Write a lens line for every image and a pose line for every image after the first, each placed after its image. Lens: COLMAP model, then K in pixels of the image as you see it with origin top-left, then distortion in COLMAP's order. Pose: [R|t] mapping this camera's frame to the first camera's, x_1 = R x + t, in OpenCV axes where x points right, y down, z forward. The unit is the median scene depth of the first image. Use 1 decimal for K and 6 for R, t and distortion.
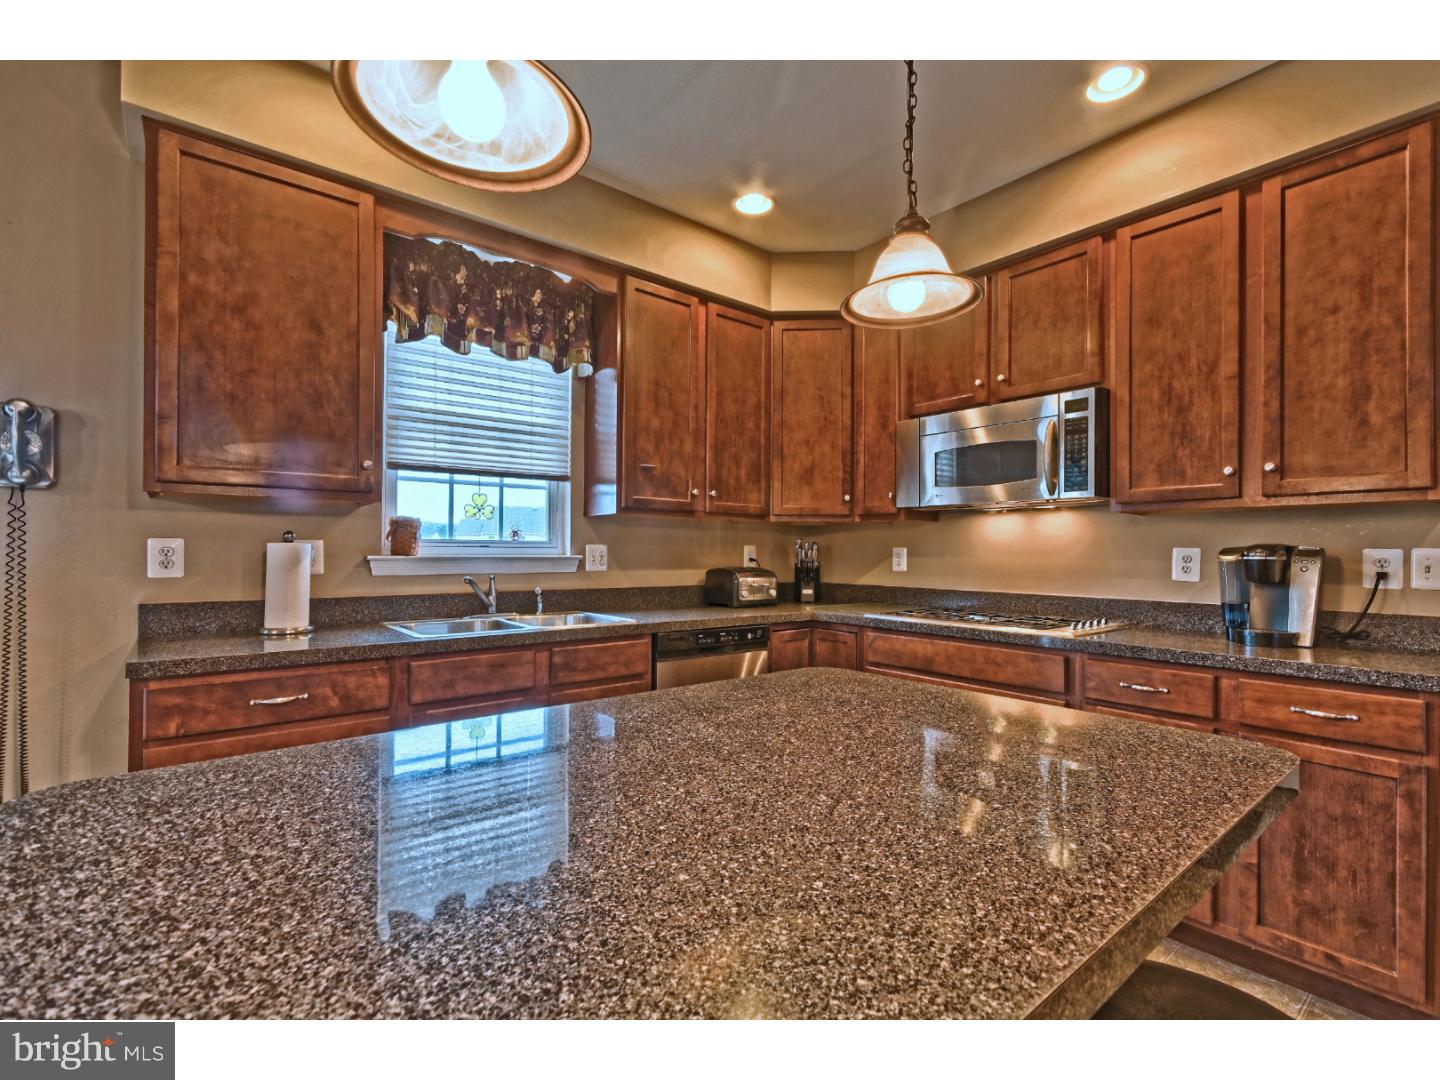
lens RADIAL K [[661.0, 0, 726.4], [0, 661.0, 545.3], [0, 0, 1]] dist [0.002203, 0.000540]
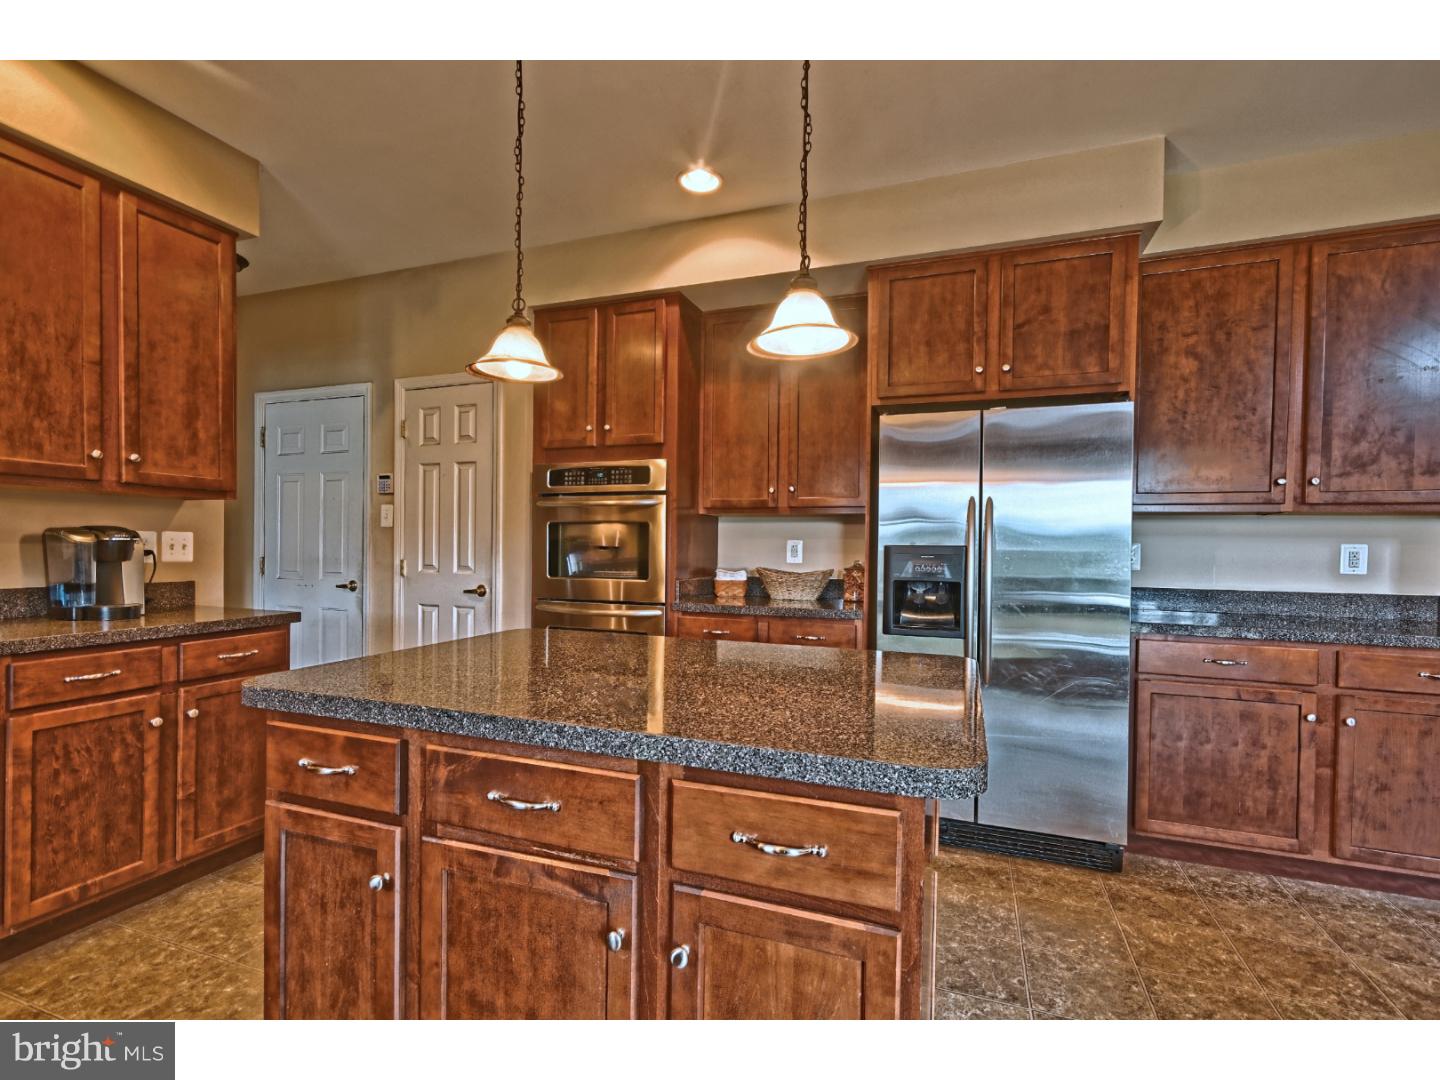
lens RADIAL K [[661.0, 0, 723.0], [0, 661.0, 549.8], [0, 0, 1]] dist [0.002203, 0.000540]
pose [[-0.501311, -0.016951, 0.865101, -0.656223], [-0.028882, 0.999579, 0.002850, 0.005667], [-0.864785, -0.023557, -0.501589, 0.703625]]
